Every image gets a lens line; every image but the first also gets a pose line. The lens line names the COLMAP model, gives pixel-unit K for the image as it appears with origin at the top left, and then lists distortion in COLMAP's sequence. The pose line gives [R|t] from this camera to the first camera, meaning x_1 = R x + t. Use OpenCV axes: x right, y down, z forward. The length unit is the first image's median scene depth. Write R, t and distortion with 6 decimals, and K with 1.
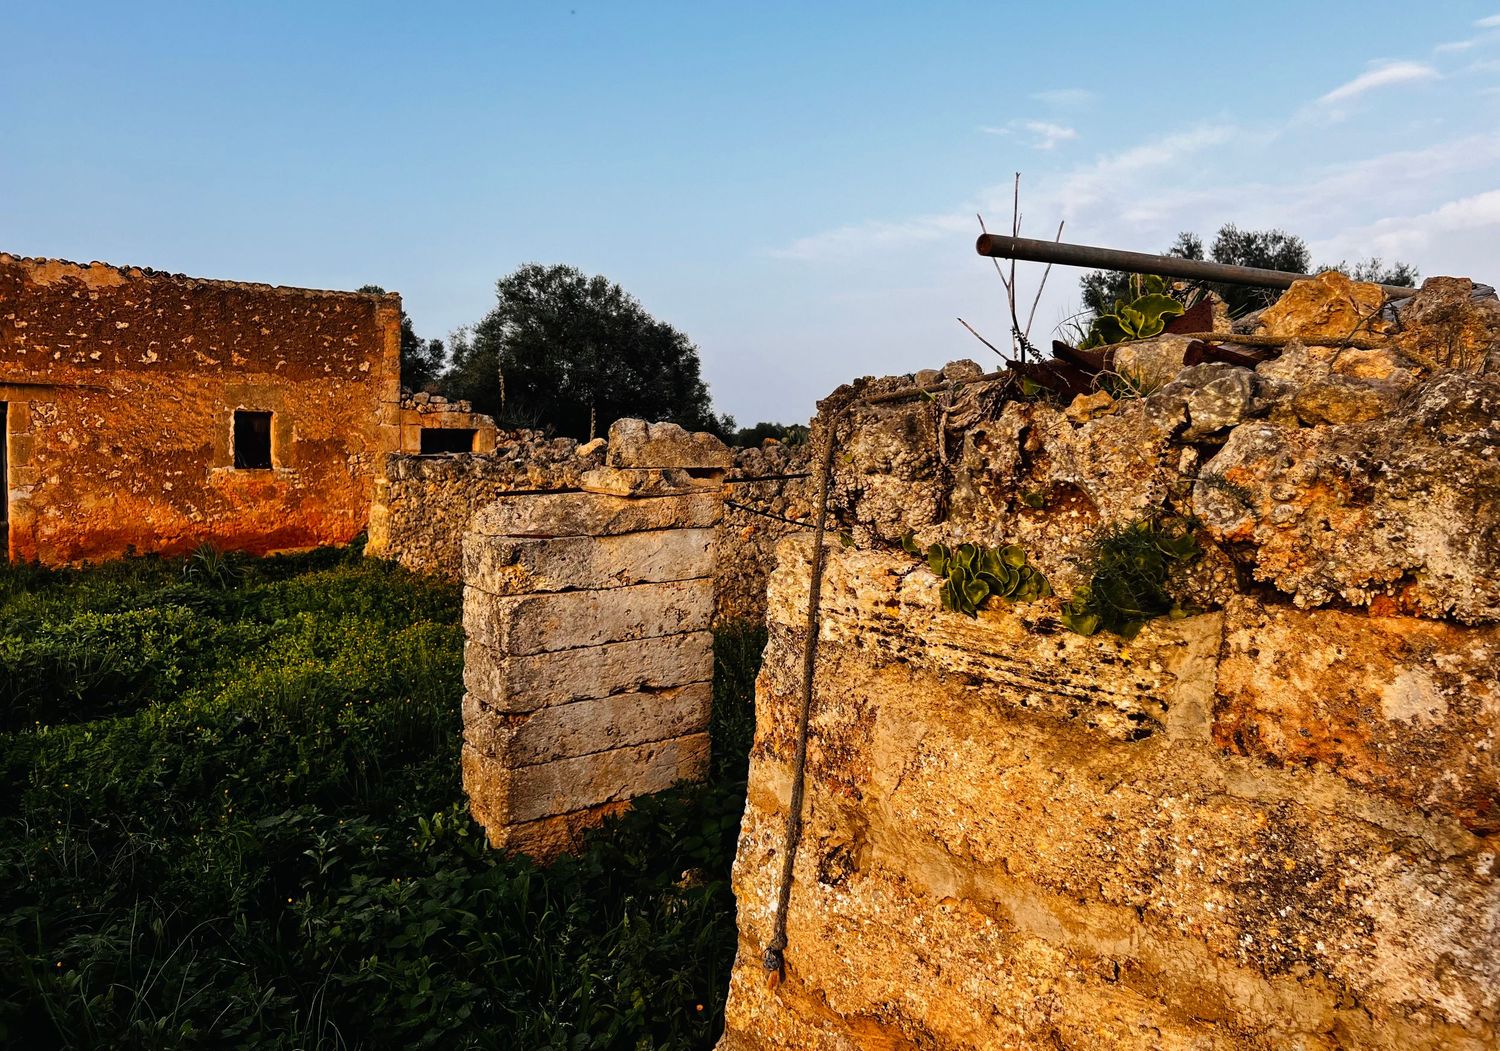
lens RADIAL K [[1113.9, 0, 754.4], [0, 1113.9, 529.4], [0, 0, 1]] dist [0.010198, 0.000455]
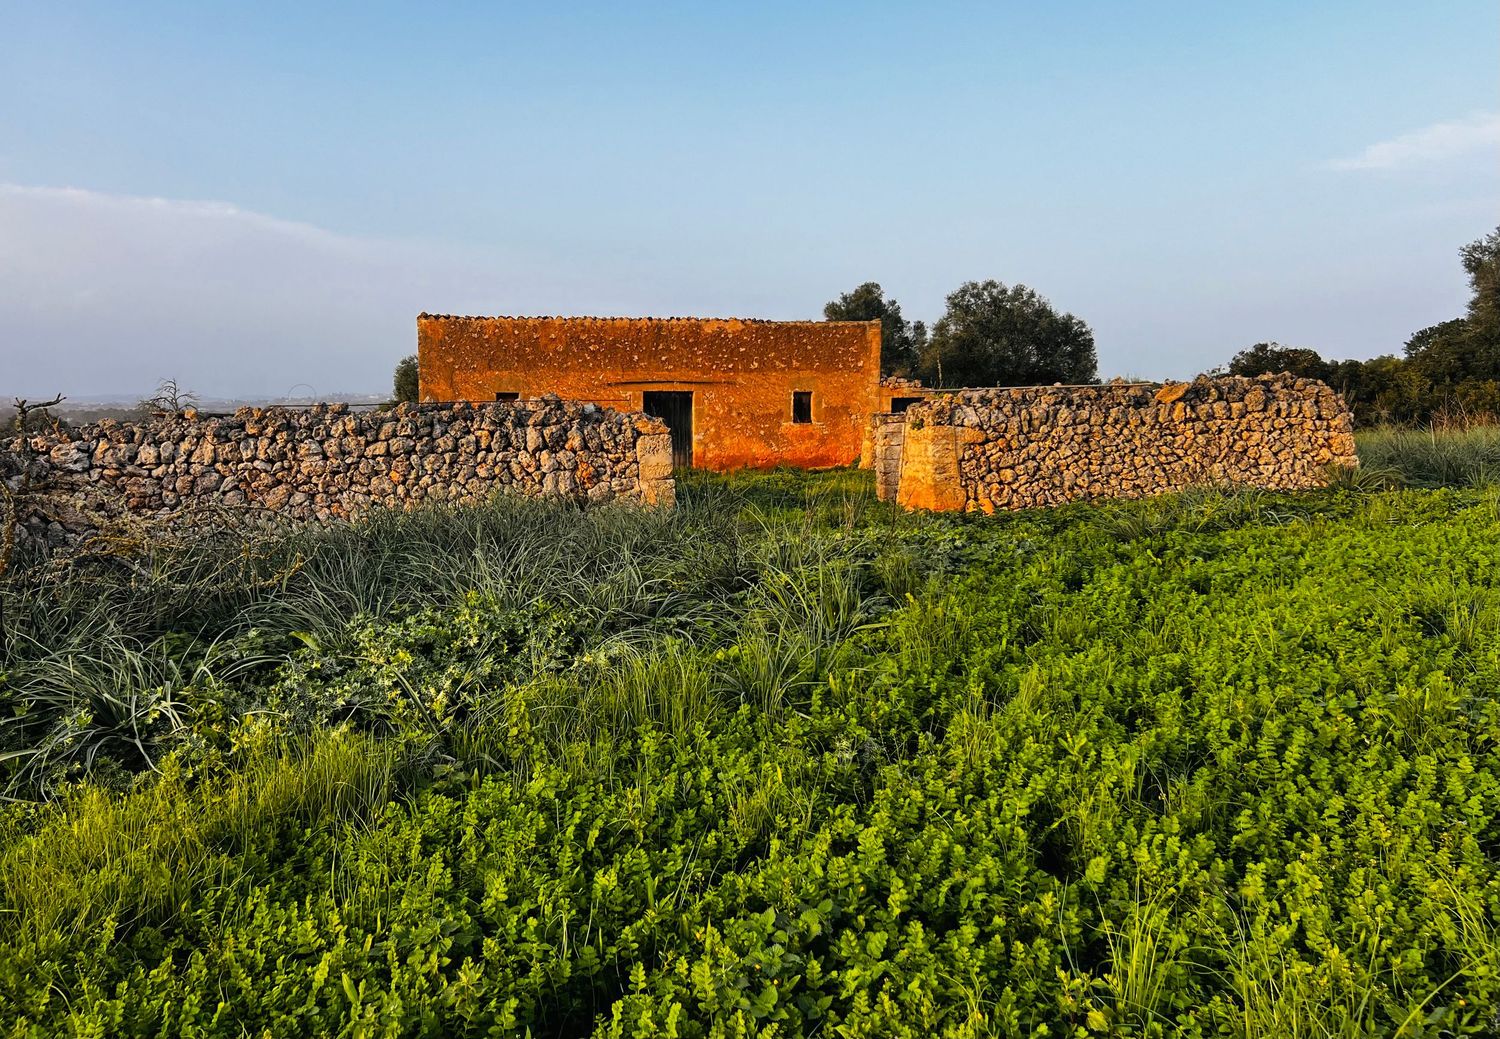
lens RADIAL K [[1184.4, 0, 751.8], [0, 1184.4, 517.8], [0, 0, 1]] dist [0.036678, -0.003688]
pose [[0.908219, 0.014412, -0.418246, 0.281061], [-0.006047, 0.999754, 0.021319, 0.058479], [0.418451, -0.016833, 0.908083, -0.775068]]
